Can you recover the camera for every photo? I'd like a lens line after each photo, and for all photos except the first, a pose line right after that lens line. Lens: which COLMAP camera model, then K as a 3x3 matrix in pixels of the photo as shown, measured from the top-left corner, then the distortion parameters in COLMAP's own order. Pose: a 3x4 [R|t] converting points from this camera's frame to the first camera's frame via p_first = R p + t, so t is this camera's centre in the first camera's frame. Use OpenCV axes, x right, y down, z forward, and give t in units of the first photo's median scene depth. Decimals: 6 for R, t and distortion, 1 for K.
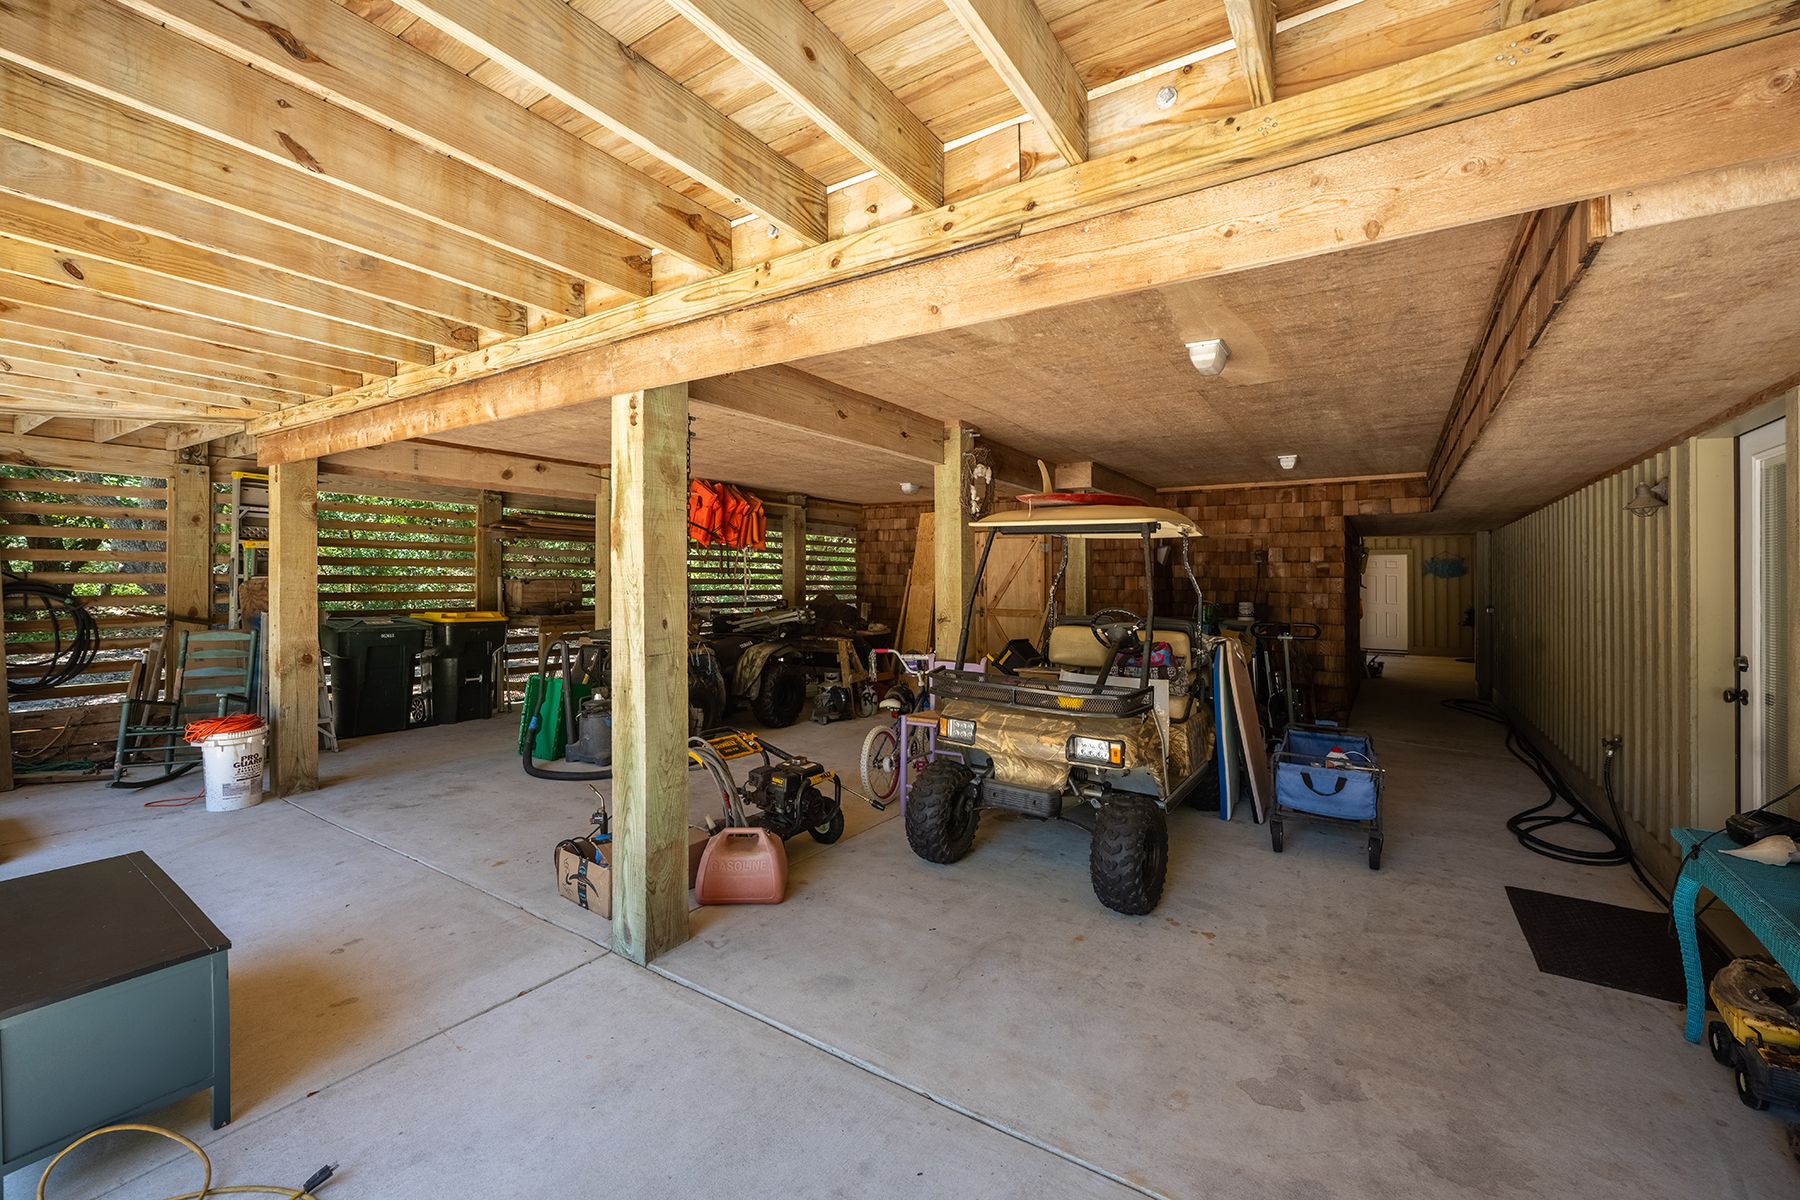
lens RADIAL K [[723.4, 0, 906.1], [0, 723.4, 582.1], [0, 0, 1]] dist [0.000697, 0.000060]
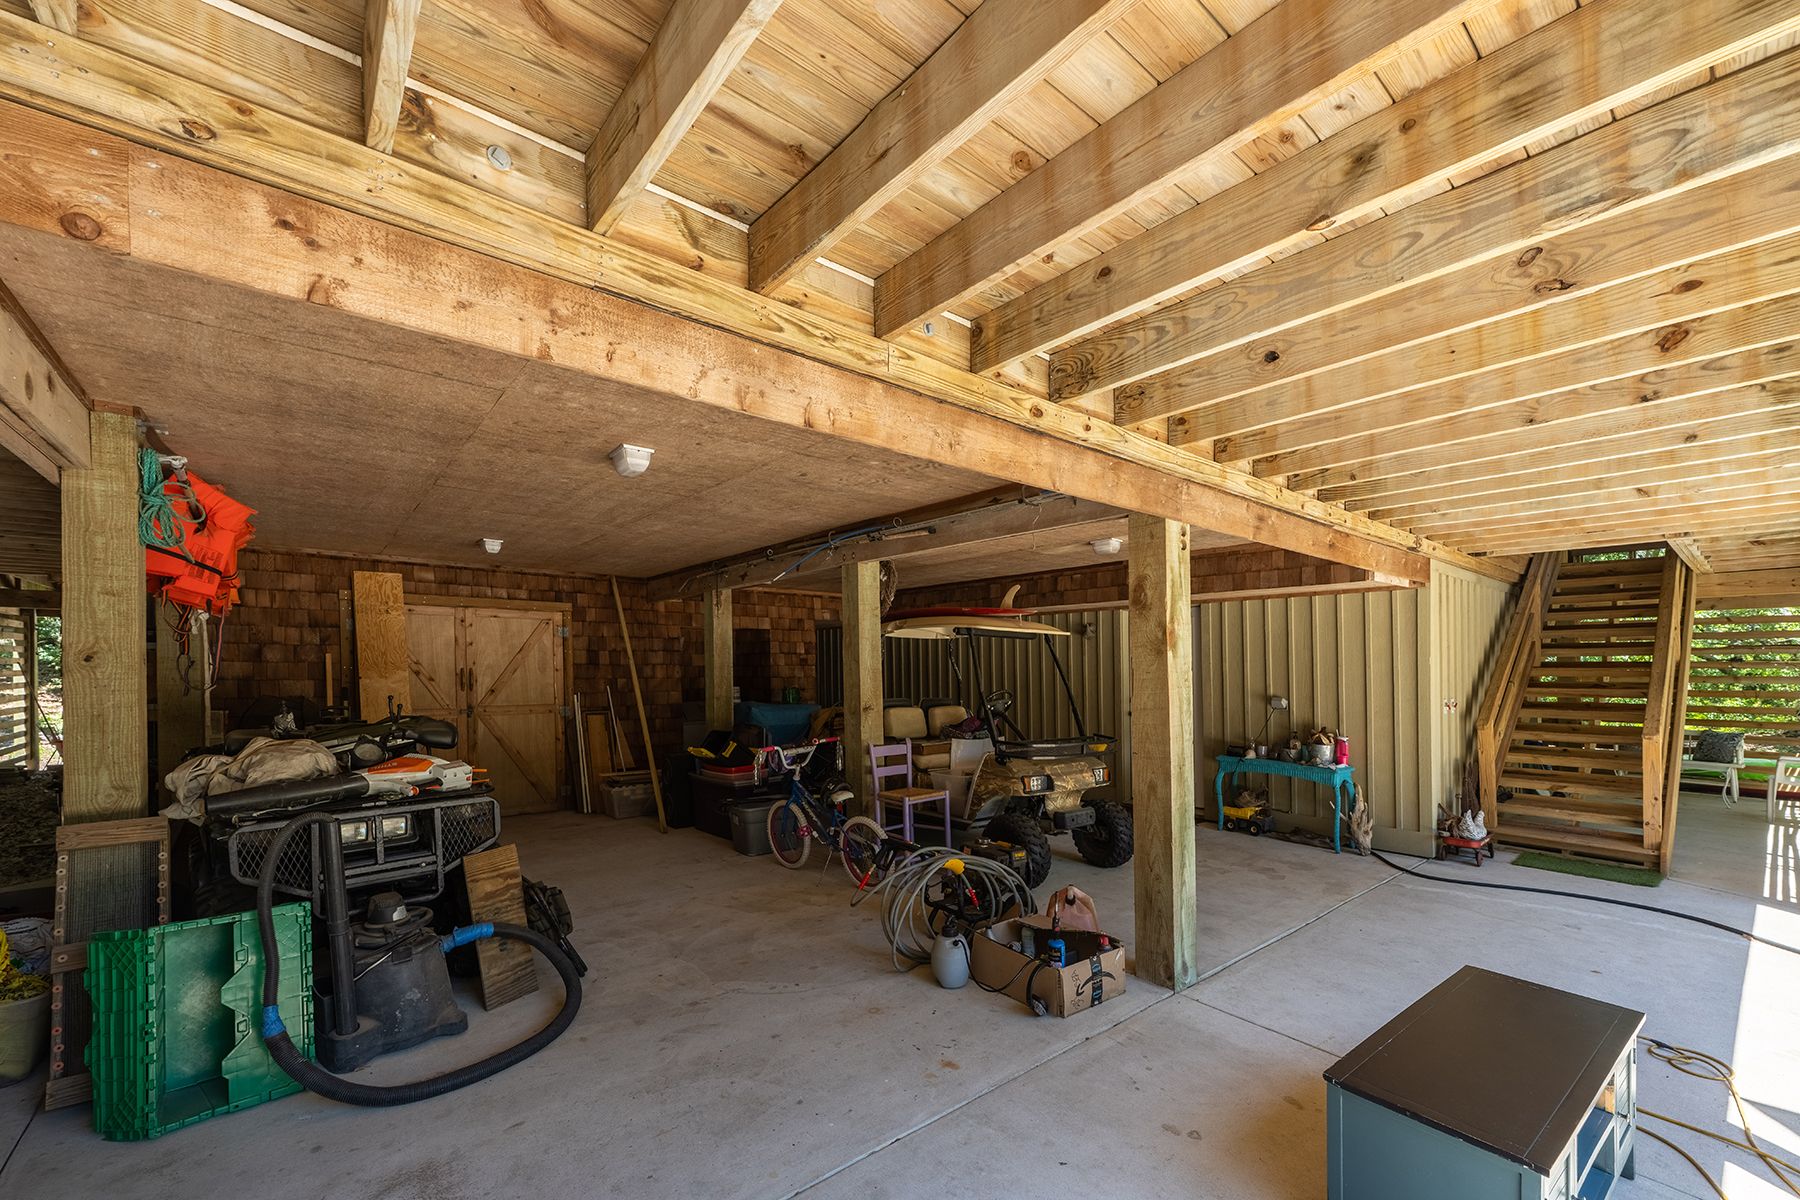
lens RADIAL K [[741.7, 0, 904.8], [0, 741.7, 657.4], [0, 0, 1]] dist [-0.000914, -0.000054]
pose [[0.298121, 0.004417, 0.954518, -1.352026], [0.006023, 0.999961, -0.006508, -0.022537], [-0.954509, 0.007689, 0.298083, 0.848332]]
